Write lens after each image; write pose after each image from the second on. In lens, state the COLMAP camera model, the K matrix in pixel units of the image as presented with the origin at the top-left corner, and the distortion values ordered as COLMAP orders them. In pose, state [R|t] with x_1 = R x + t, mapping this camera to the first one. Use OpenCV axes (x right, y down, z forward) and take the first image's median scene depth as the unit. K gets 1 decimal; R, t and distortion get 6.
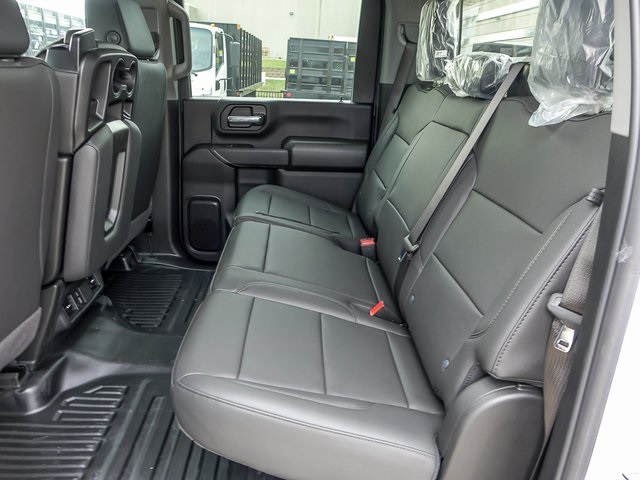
lens RADIAL K [[486.0, 0, 319.6], [0, 486.0, 230.6], [0, 0, 1]] dist [-0.005299, 0.001002]
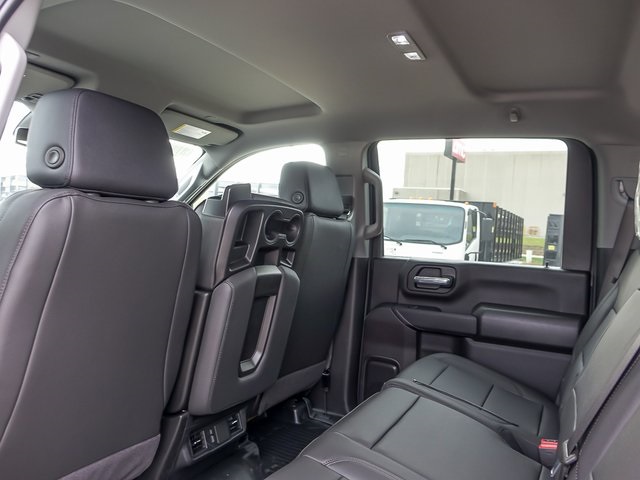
lens RADIAL K [[486.0, 0, 319.6], [0, 486.0, 230.6], [0, 0, 1]] dist [-0.005299, 0.001002]
pose [[0.869925, 0.008593, -0.493109, 0.120701], [-0.177421, 0.938362, -0.296646, -0.000858], [0.460166, 0.345547, 0.817829, 0.091326]]
